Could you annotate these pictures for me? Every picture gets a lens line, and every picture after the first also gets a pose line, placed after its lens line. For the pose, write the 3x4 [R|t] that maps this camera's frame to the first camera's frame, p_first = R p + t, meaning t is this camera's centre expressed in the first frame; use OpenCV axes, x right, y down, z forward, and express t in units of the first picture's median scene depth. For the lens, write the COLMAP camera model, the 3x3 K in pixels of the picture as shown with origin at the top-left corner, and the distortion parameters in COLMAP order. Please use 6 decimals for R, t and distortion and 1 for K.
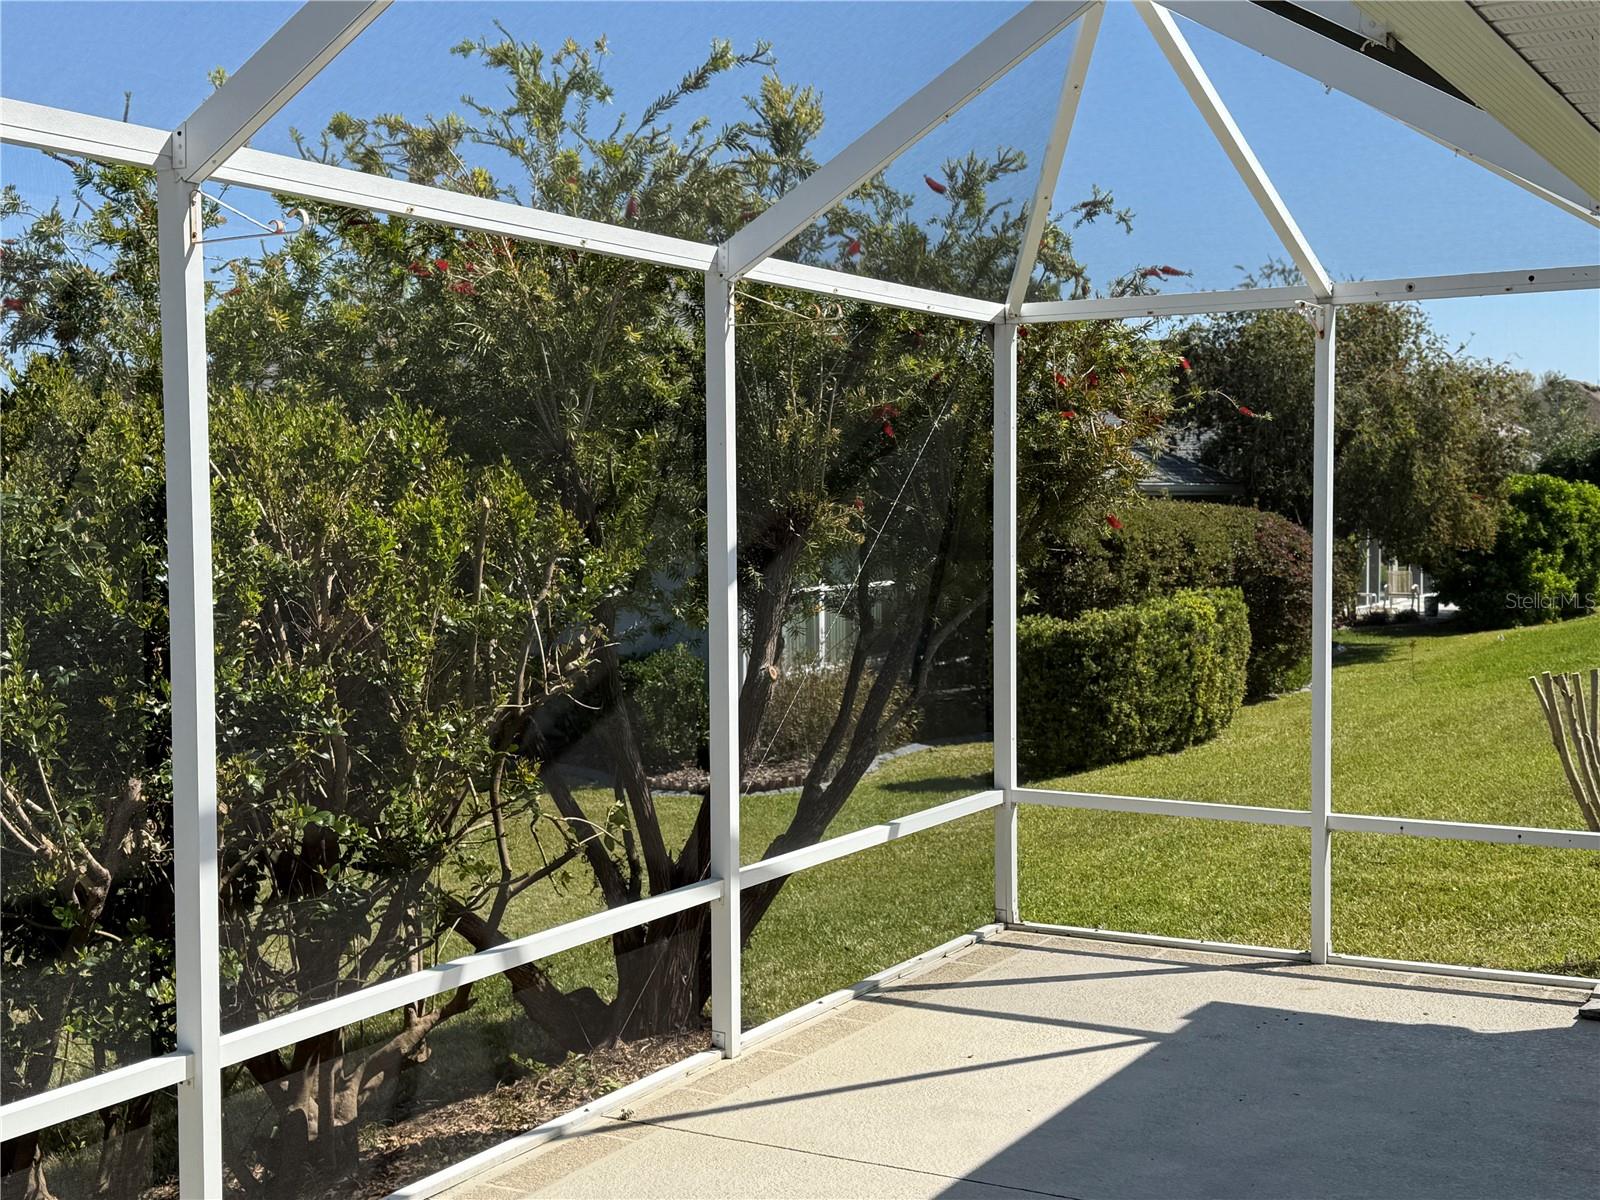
lens RADIAL K [[1989.7, 0, 800.0], [0, 1989.7, 600.0], [0, 0, 1]] dist [-0.030502, -0.050299]
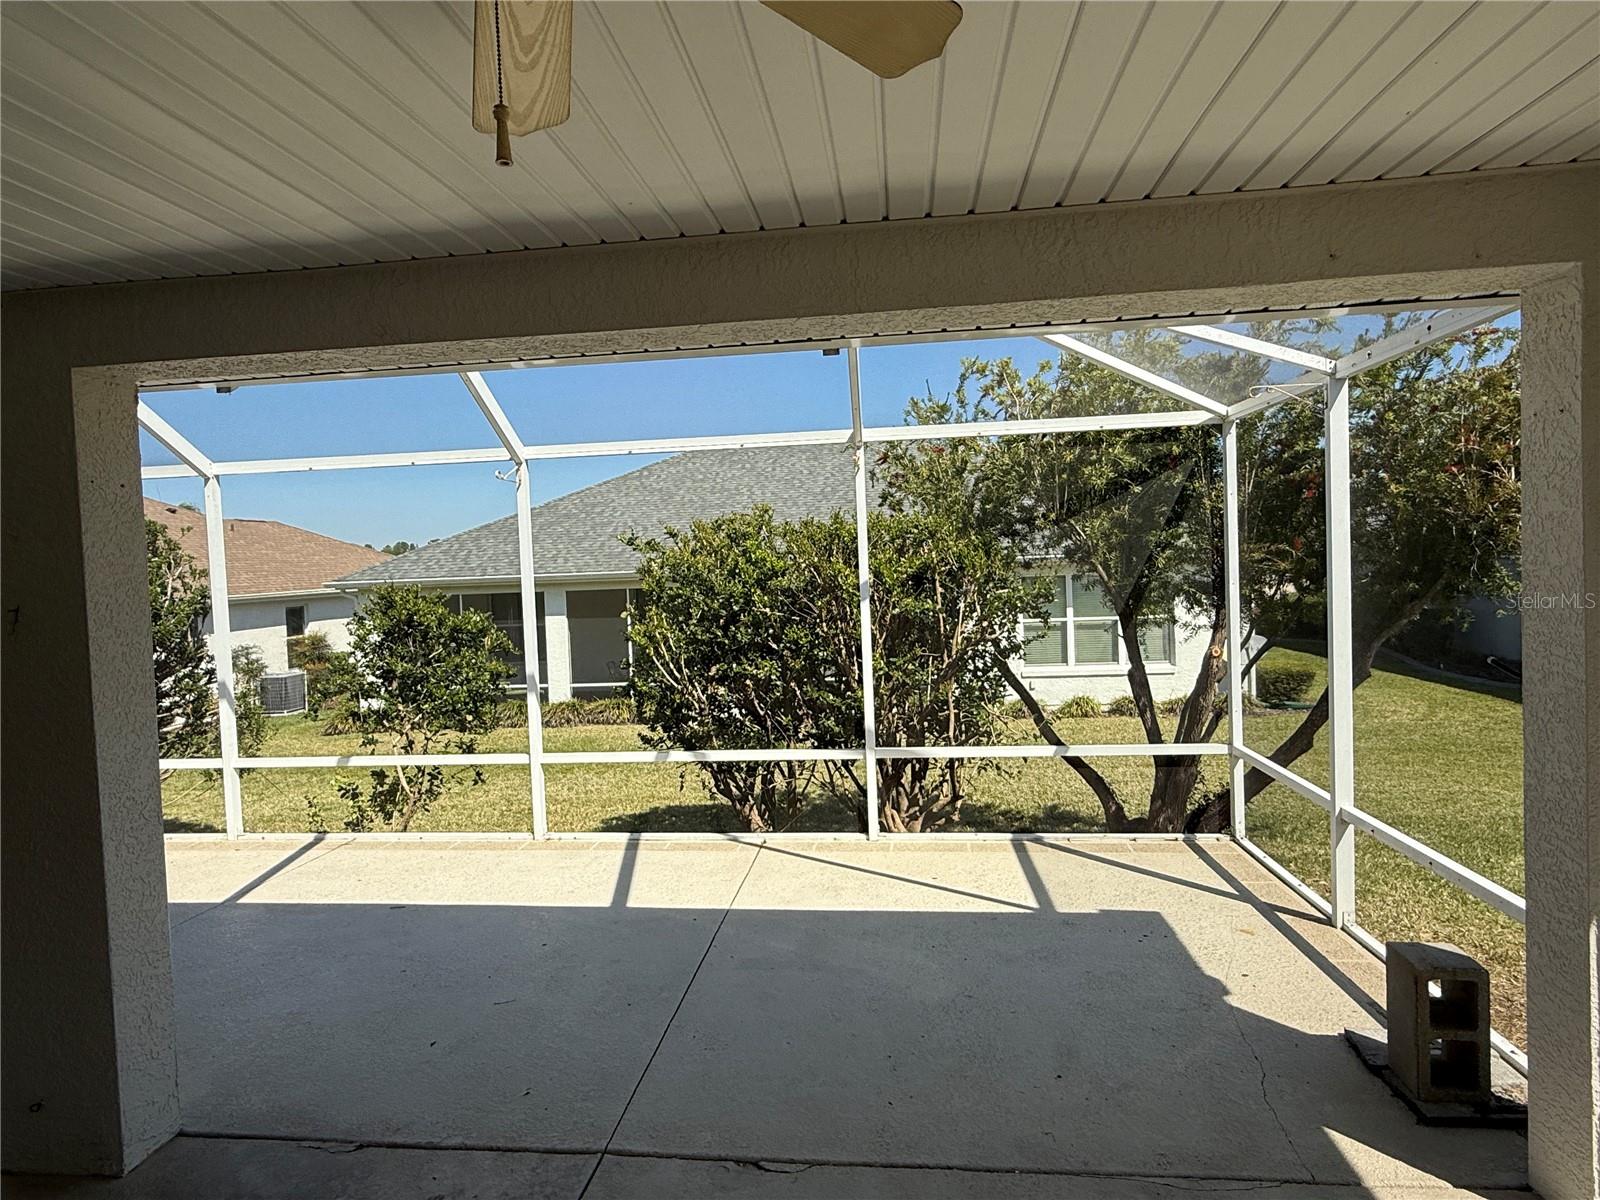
lens RADIAL K [[866.5, 0, 800.0], [0, 866.5, 600.0], [0, 0, 1]] dist [-0.091207, -0.000221]
pose [[0.406985, 0.042551, -0.912443, 0.648293], [-0.017654, 0.999094, 0.038717, -0.045178], [0.913264, 0.000351, 0.407368, 0.503082]]
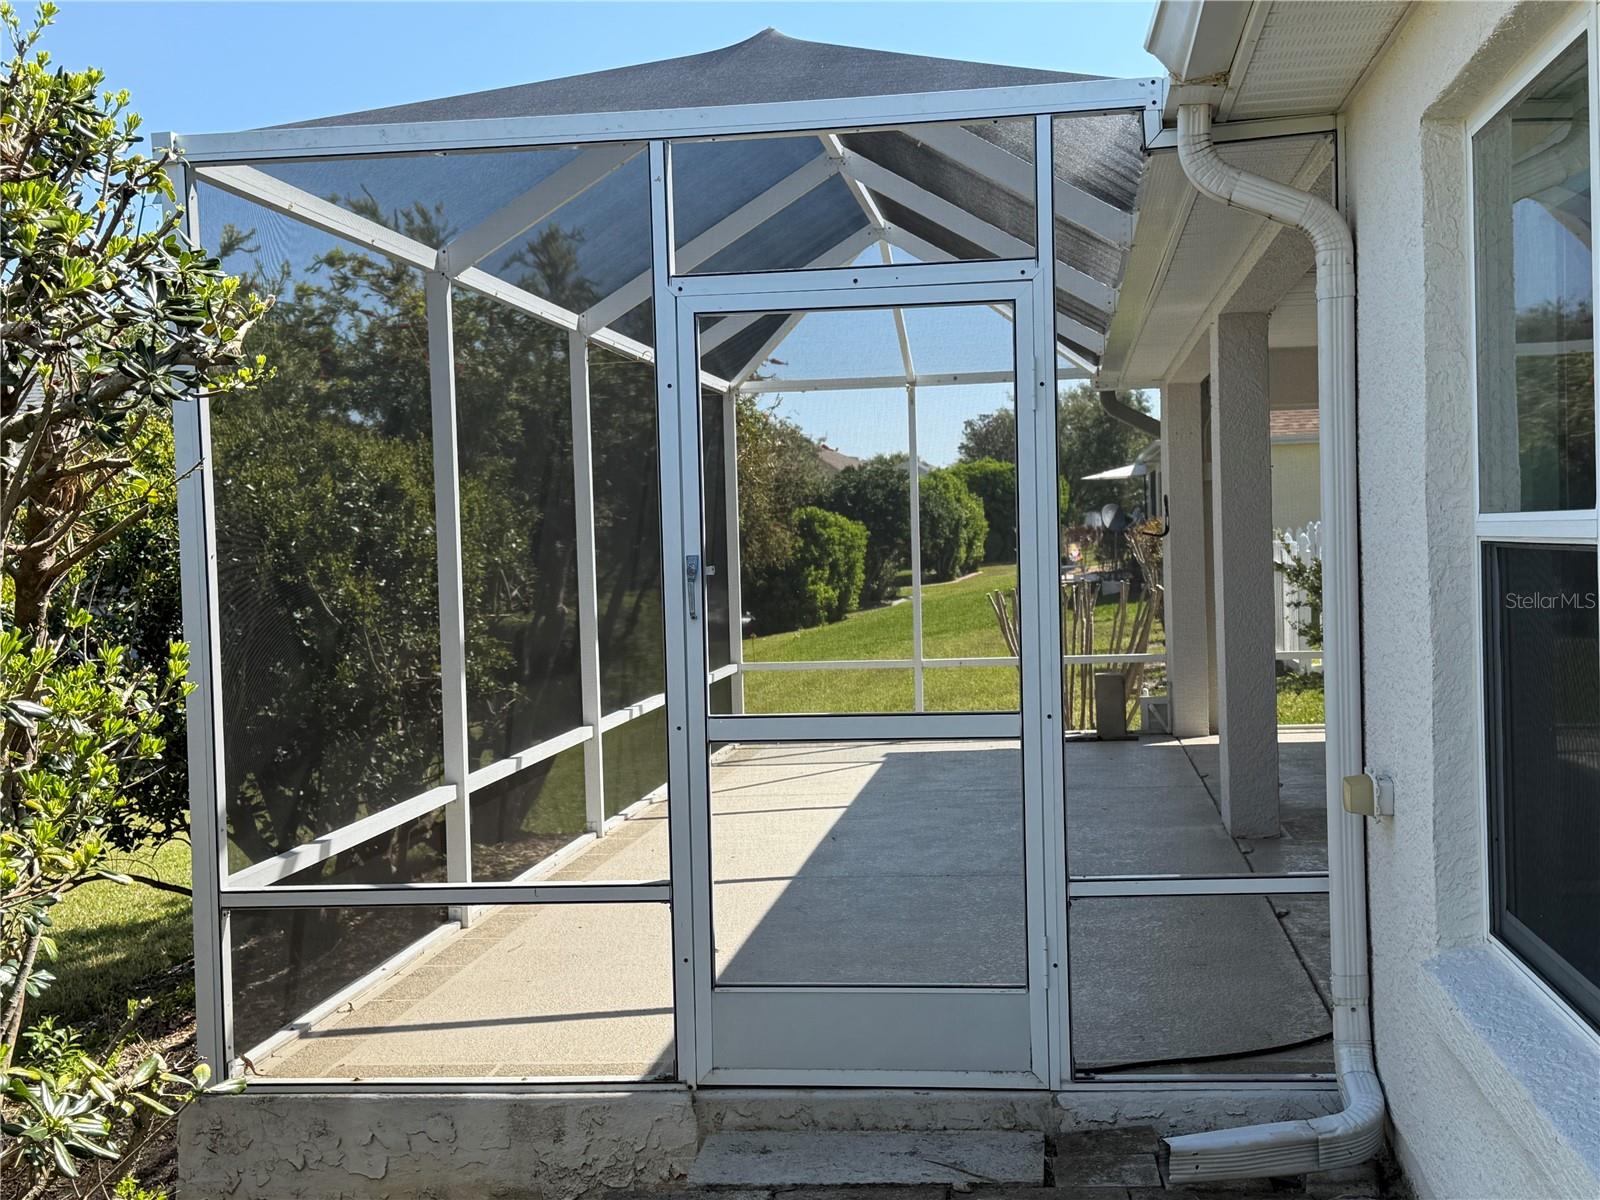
lens RADIAL K [[1989.7, 0, 800.0], [0, 1989.7, 600.0], [0, 0, 1]] dist [-0.030502, -0.050299]
pose [[0.908564, -0.041817, 0.415646, -0.530729], [0.058435, 0.997917, -0.027337, 0.098139], [-0.413637, 0.049125, 0.909115, -0.478328]]
